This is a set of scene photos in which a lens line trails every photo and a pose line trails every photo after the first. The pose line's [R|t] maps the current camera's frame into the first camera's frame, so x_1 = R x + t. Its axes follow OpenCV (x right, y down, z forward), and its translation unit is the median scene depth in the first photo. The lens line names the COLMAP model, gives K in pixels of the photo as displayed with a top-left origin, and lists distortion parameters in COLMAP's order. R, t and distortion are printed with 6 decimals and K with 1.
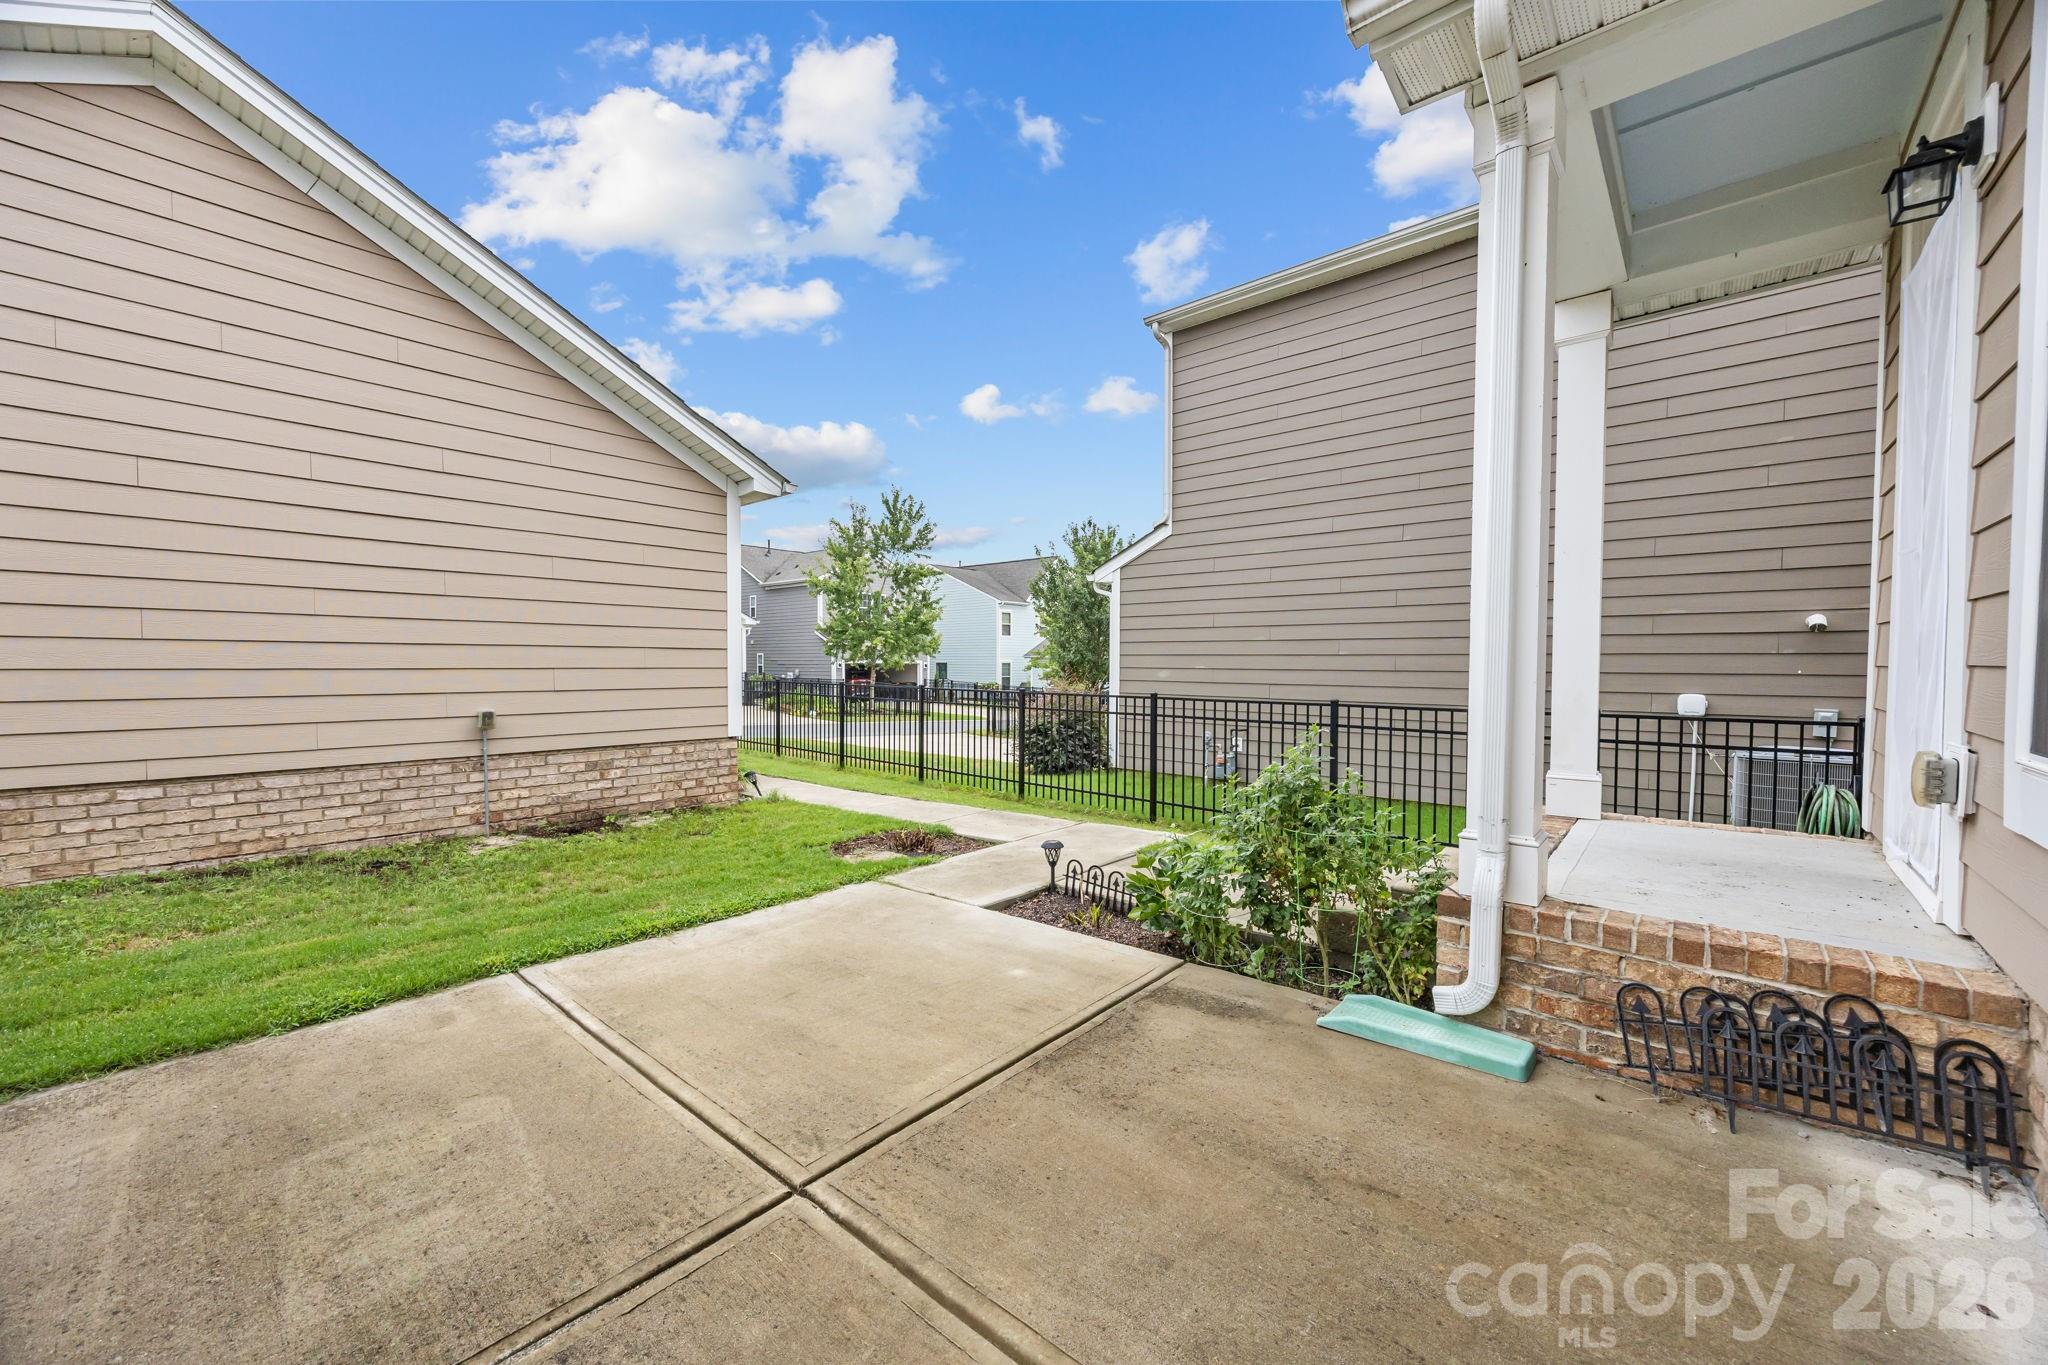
lens RADIAL K [[783.6, 0, 1042.0], [0, 783.6, 674.9], [0, 0, 1]] dist [-0.003320, 0.000428]
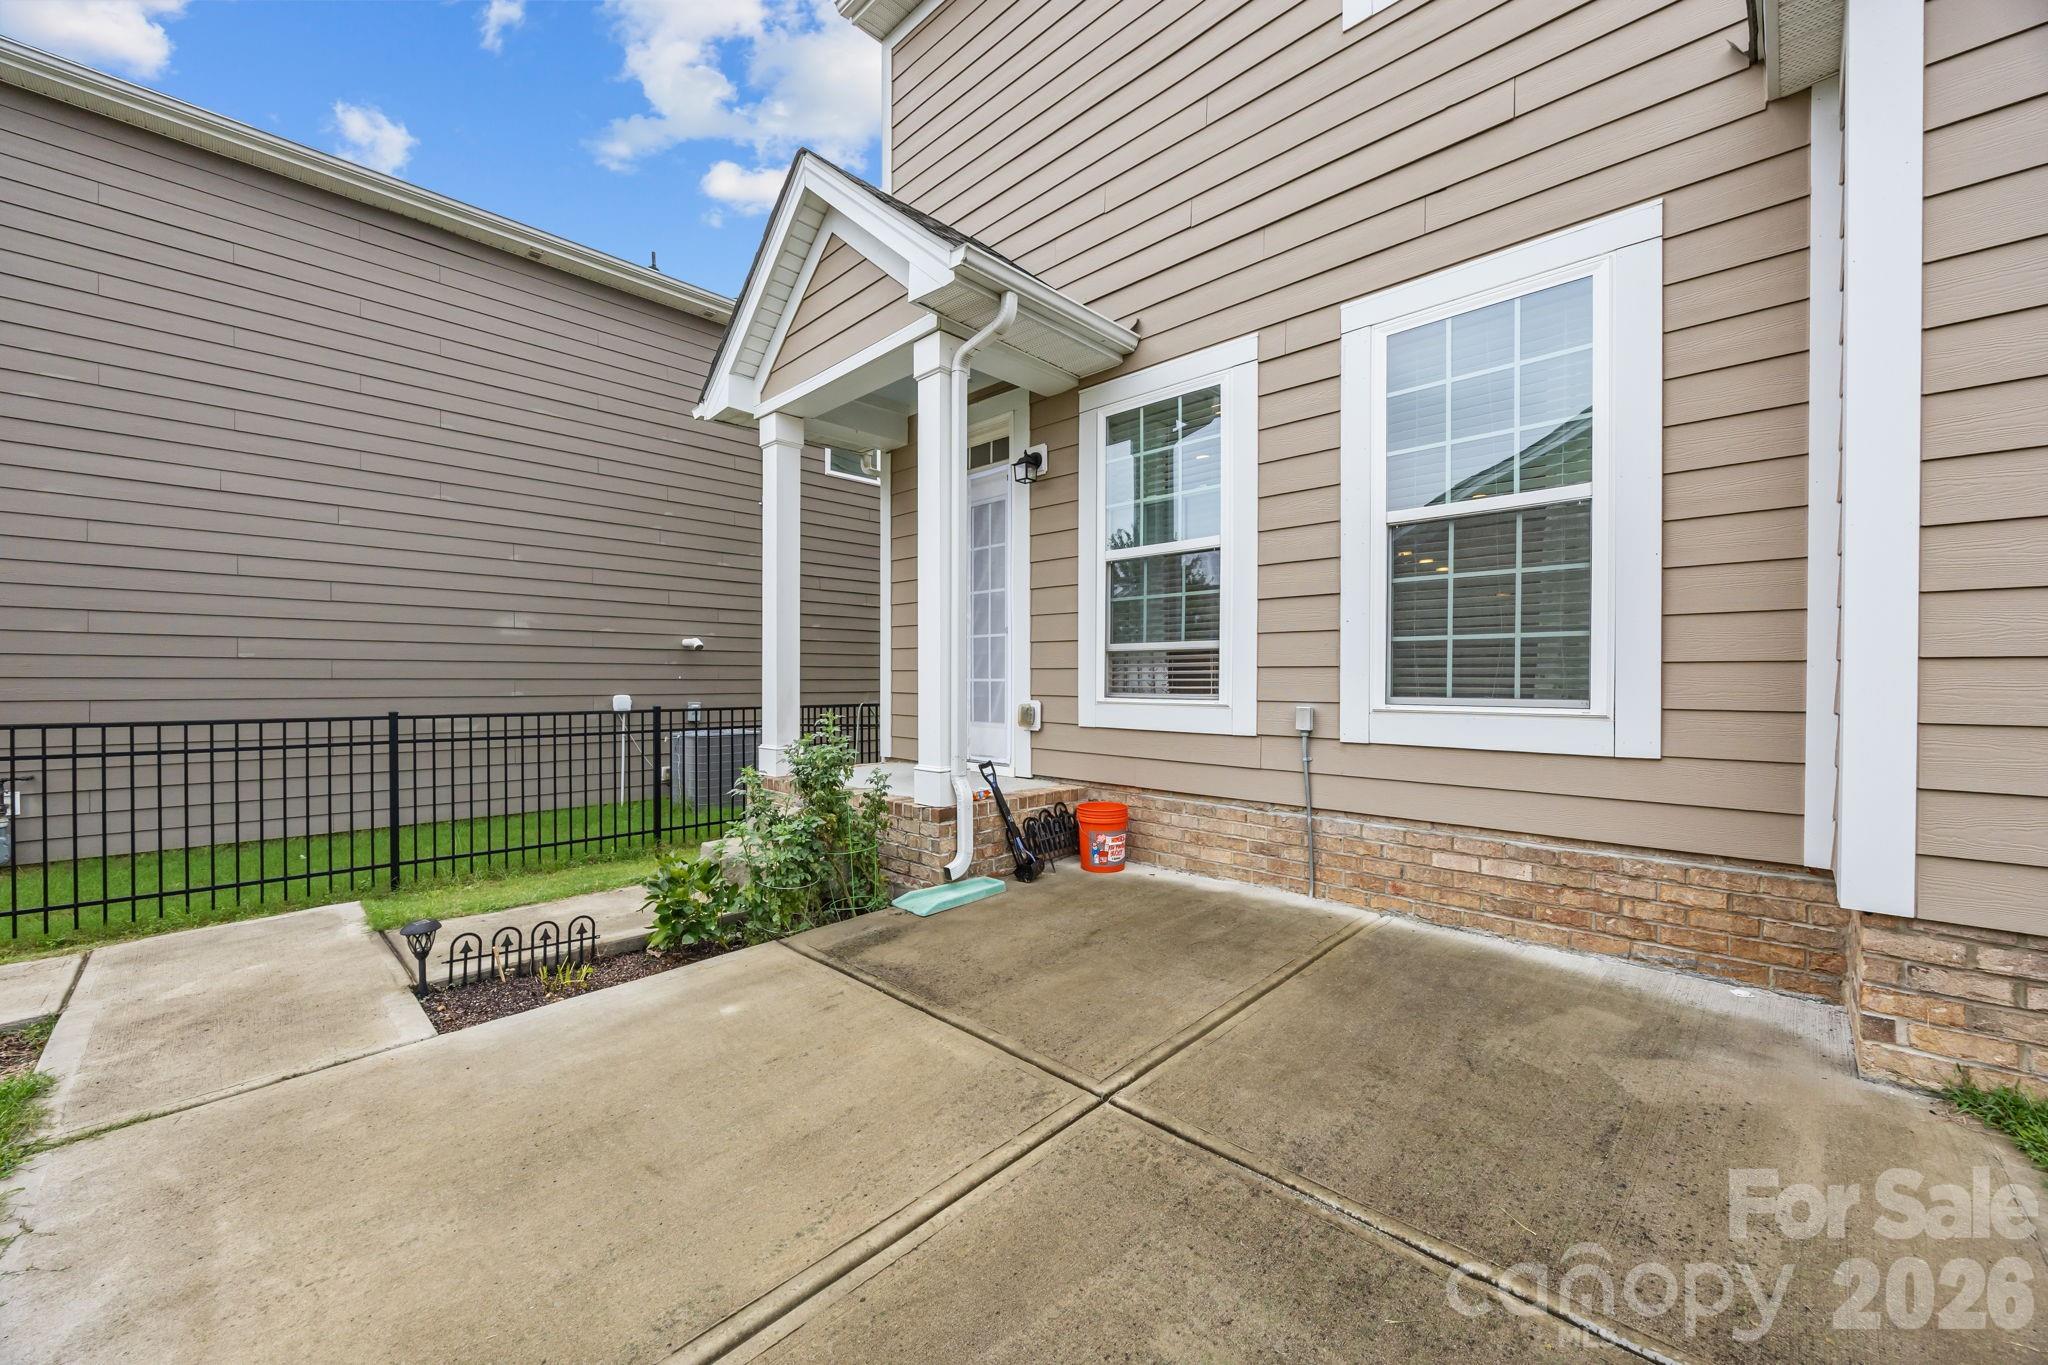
lens RADIAL K [[783.6, 0, 980.6], [0, 783.6, 687.8], [0, 0, 1]] dist [-0.003320, 0.000428]
pose [[0.085120, -0.017157, 0.996223, -0.984187], [0.013565, 0.999779, 0.016059, 0.001093], [-0.996278, 0.012147, 0.085334, 0.698153]]
